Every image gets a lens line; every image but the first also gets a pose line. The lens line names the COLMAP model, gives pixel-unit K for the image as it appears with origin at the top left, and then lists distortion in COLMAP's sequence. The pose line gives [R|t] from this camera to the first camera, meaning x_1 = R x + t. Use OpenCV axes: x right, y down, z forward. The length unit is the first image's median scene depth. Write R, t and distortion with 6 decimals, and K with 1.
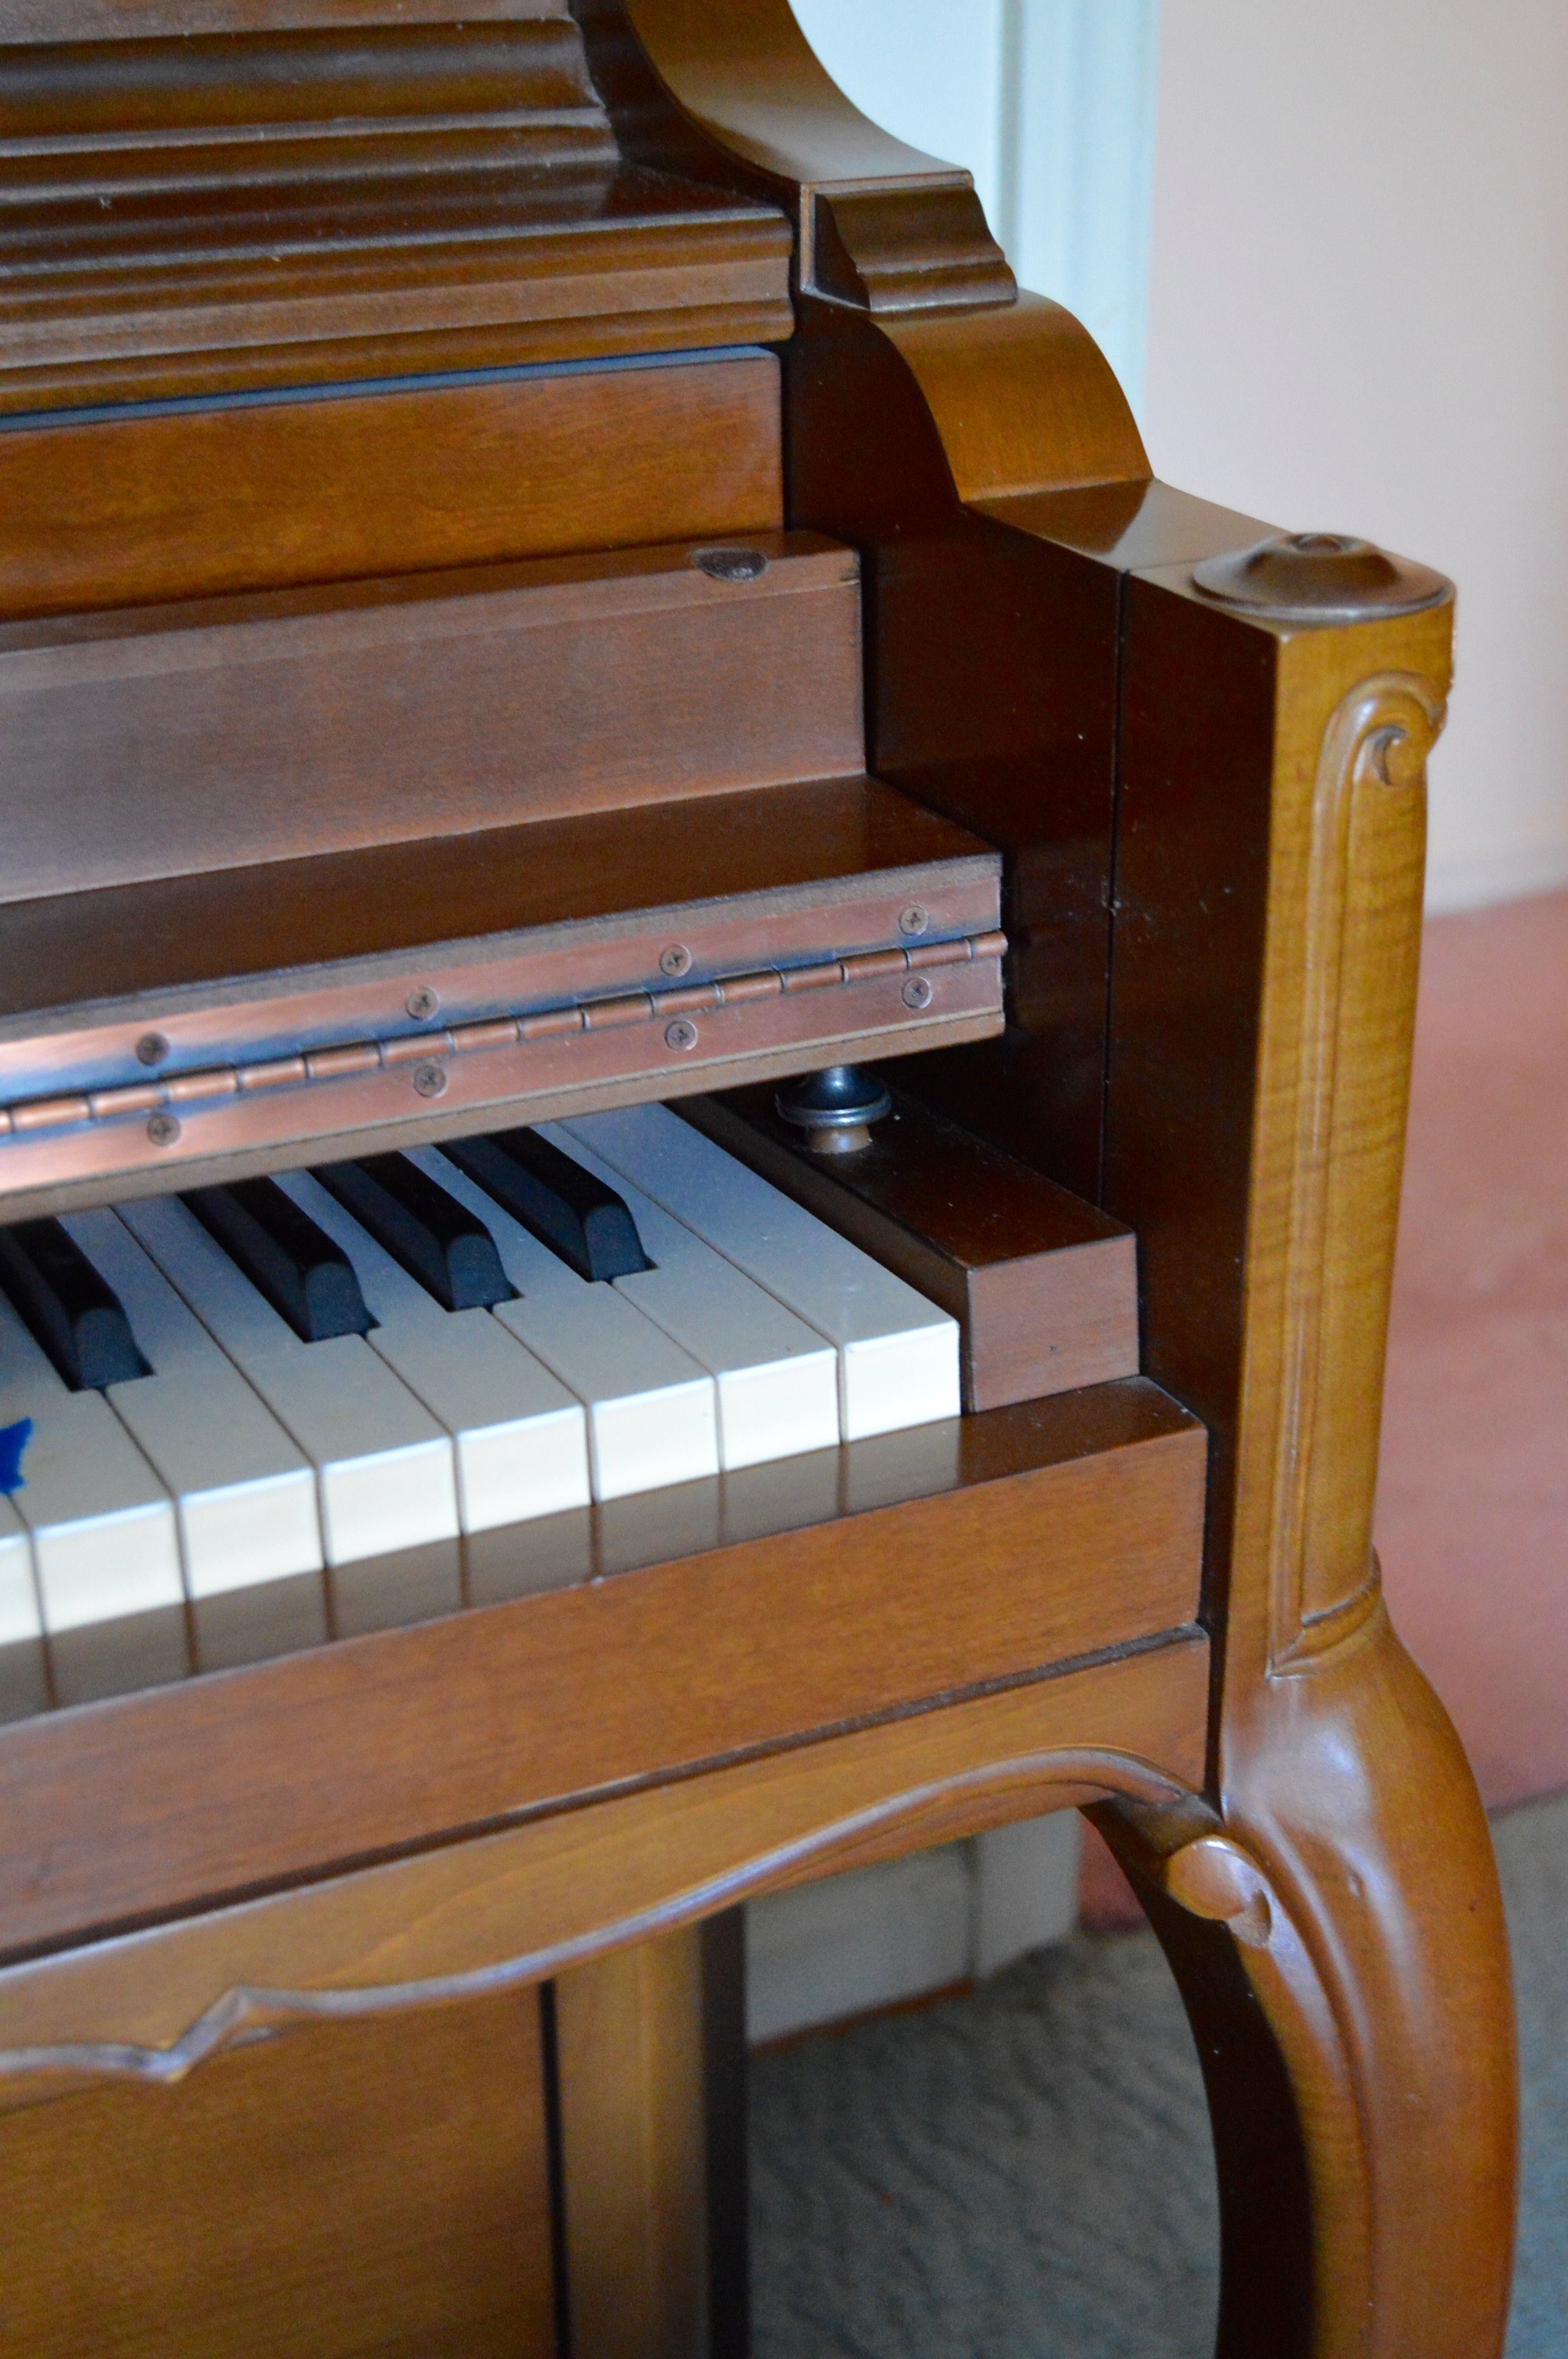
lens RADIAL K [[3196.5, 0, 784.0], [0, 3196.5, 1179.5], [0, 0, 1]] dist [-0.072817, 0.013067]
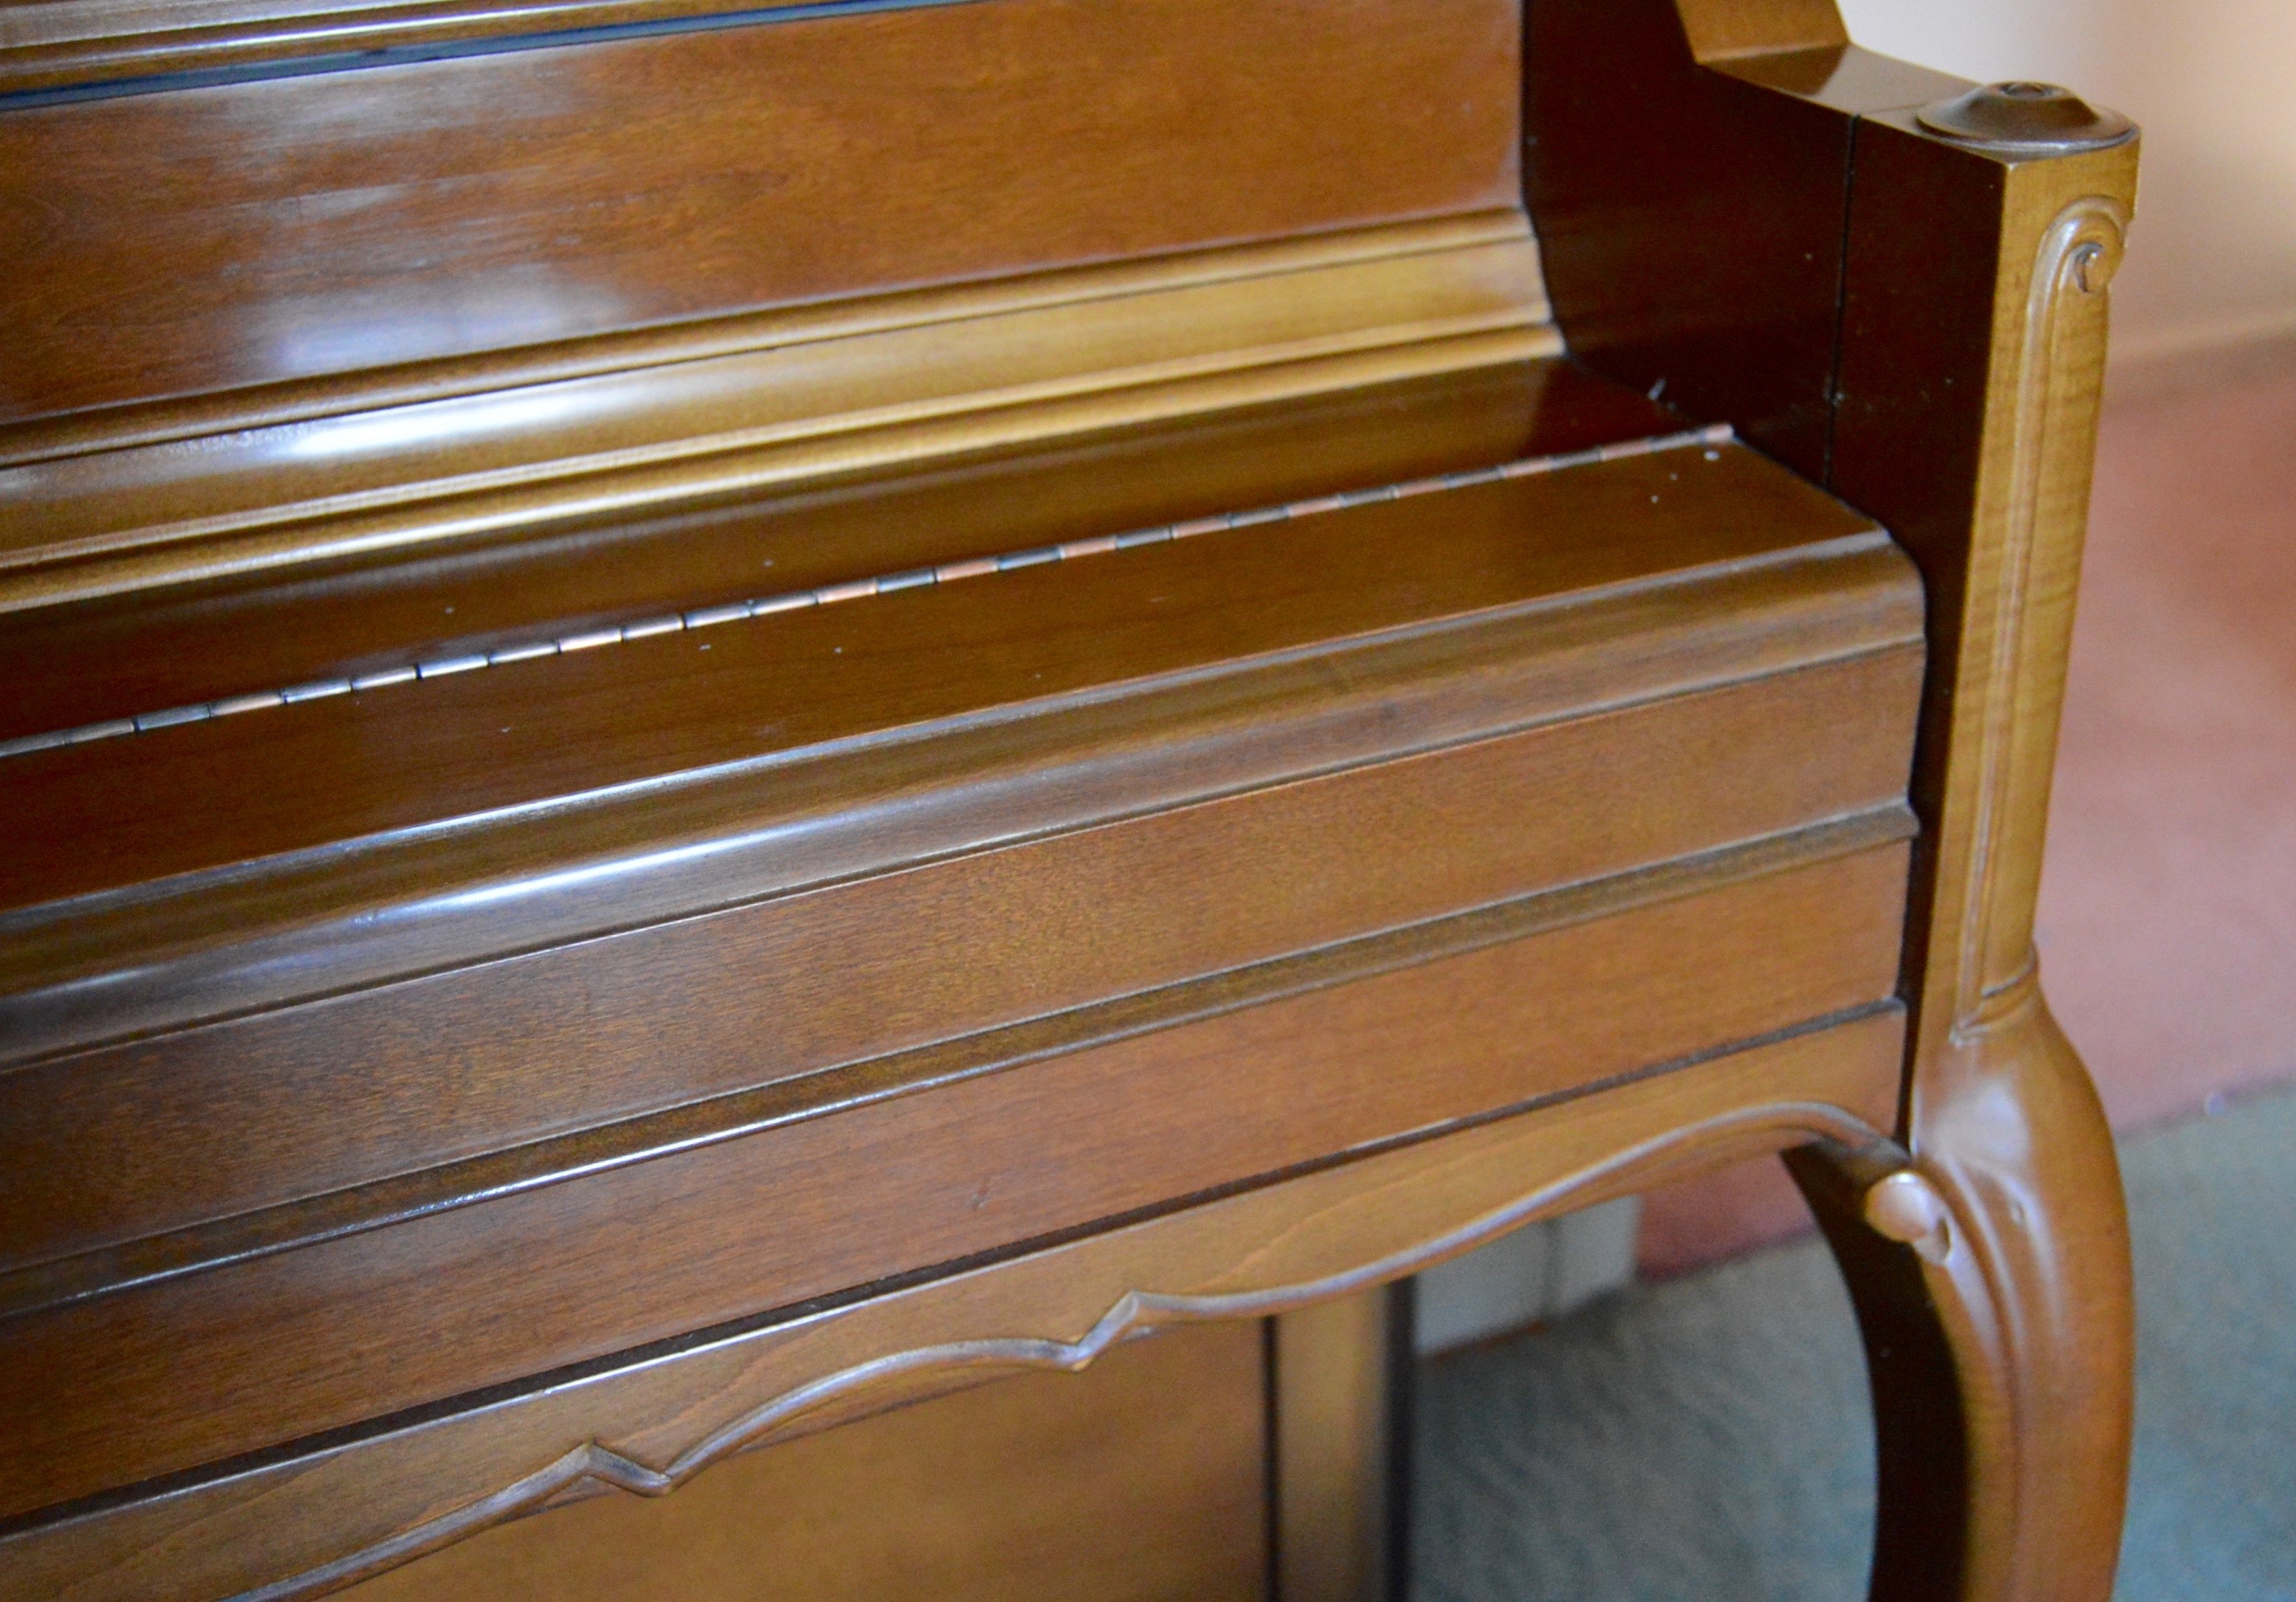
lens RADIAL K [[2624.3, 0, 1148.0], [0, 2624.3, 801.0], [0, 0, 1]] dist [-0.082637, -0.016203]
pose [[0.999265, -0.004320, -0.038080, -0.122021], [0.005936, 0.999081, 0.042438, 0.023113], [0.037862, -0.042633, 0.998373, 0.007785]]
